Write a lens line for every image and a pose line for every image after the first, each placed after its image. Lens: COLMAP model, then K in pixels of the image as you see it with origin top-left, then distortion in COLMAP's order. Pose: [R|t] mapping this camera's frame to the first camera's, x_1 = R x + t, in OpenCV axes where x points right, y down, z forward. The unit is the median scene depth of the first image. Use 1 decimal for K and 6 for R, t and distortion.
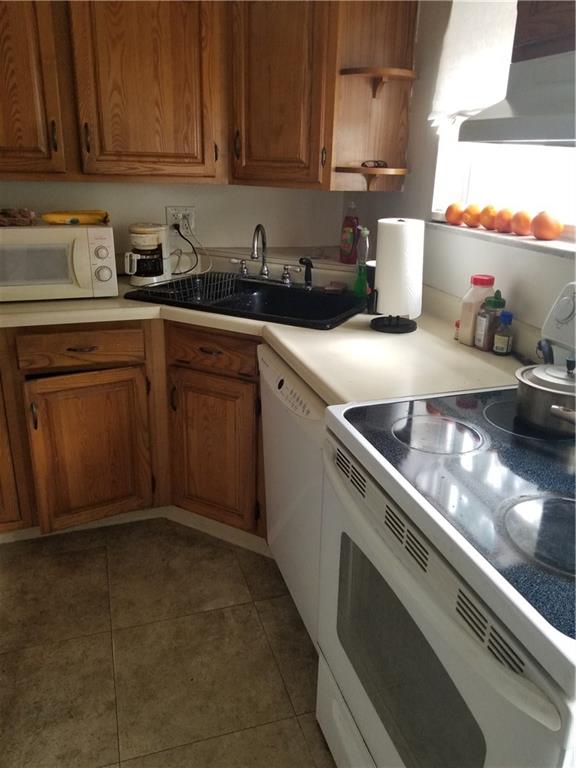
lens RADIAL K [[622.2, 0, 288.0], [0, 622.2, 384.0], [0, 0, 1]] dist [0.002477, -0.000205]
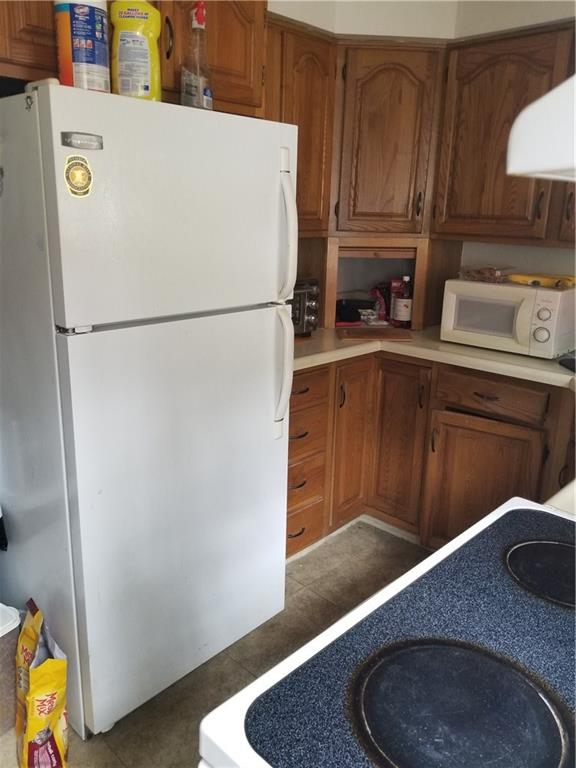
lens RADIAL K [[622.2, 0, 288.0], [0, 622.2, 384.0], [0, 0, 1]] dist [0.002477, -0.000205]
pose [[0.428111, 0.225356, -0.875178, 0.449914], [-0.323863, 0.942347, 0.084228, -0.054617], [0.843703, 0.247378, 0.476413, 0.190340]]
